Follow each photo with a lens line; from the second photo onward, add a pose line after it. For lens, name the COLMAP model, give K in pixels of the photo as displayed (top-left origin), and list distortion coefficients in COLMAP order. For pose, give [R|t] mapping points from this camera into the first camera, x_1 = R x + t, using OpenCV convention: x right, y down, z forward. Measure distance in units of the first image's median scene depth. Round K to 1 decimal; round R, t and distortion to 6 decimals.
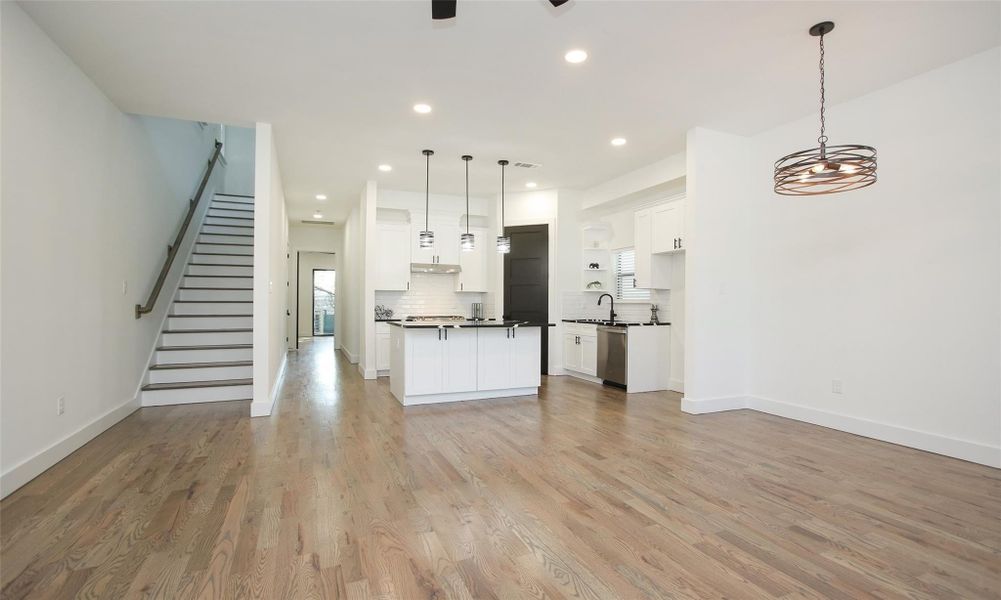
lens RADIAL K [[498.5, 0, 509.5], [0, 498.5, 299.7], [0, 0, 1]] dist [0.033958, 0.000081]
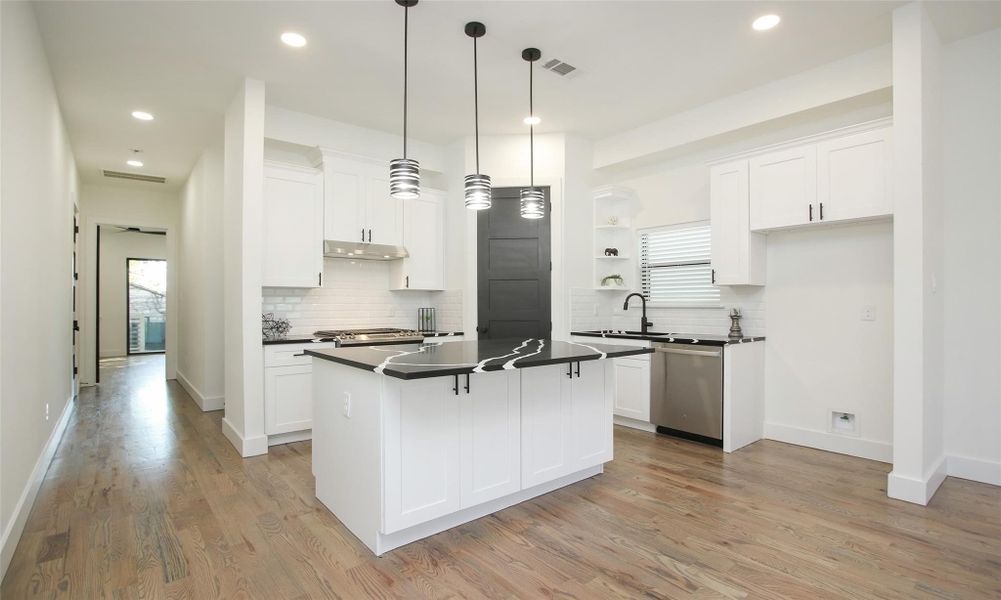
lens RADIAL K [[469.5, 0, 497.8], [0, 469.5, 302.9], [0, 0, 1]] dist [-0.001650, 0.000055]
pose [[0.957357, -0.005541, 0.288854, -0.165531], [0.003703, 0.999969, 0.006910, -0.003680], [-0.288884, -0.005546, 0.957348, 0.429481]]
